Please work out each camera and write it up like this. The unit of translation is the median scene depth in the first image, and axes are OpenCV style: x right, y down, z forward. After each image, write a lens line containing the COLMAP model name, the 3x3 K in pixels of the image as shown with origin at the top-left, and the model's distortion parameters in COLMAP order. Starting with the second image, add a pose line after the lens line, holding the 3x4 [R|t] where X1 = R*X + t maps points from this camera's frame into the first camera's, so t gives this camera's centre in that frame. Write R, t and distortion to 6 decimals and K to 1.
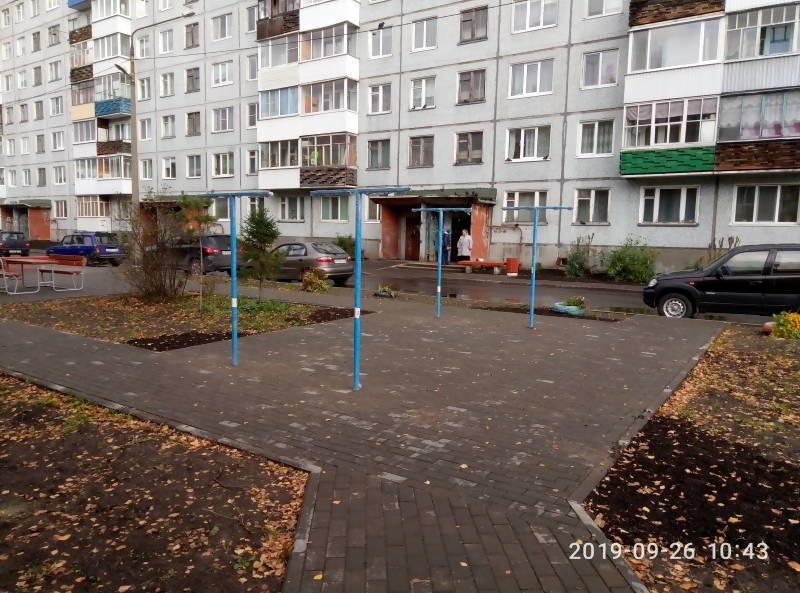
lens RADIAL K [[598.3, 0, 400.0], [0, 598.3, 296.5], [0, 0, 1]] dist [0.031684, -0.031214]
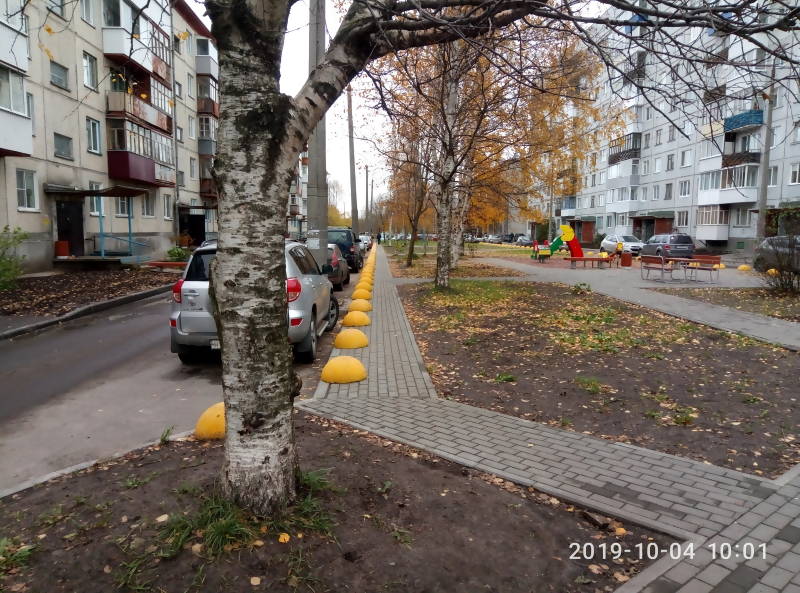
lens RADIAL K [[598.3, 0, 400.0], [0, 598.3, 296.5], [0, 0, 1]] dist [0.031684, -0.031214]
pose [[0.600278, 0.071554, -0.796584, 0.033653], [-0.082131, 0.996239, 0.027597, 0.015700], [0.795563, 0.048858, 0.603898, -0.123539]]
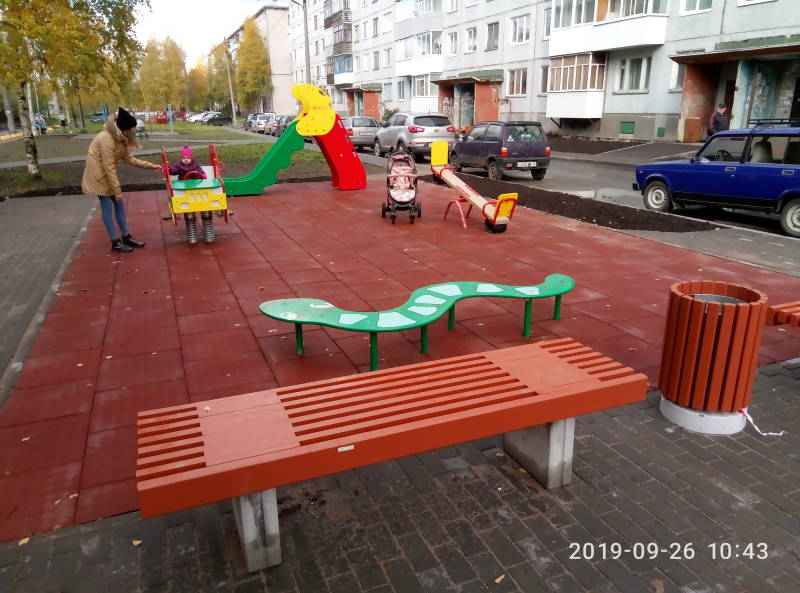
lens RADIAL K [[598.2, 0, 400.0], [0, 598.2, 296.5], [0, 0, 1]] dist [0.000108, -0.003039]
pose [[0.836427, 0.139849, -0.529936, -0.401245], [-0.034579, 0.978437, 0.203631, -0.057390], [0.546986, -0.151998, 0.823227, 0.470872]]
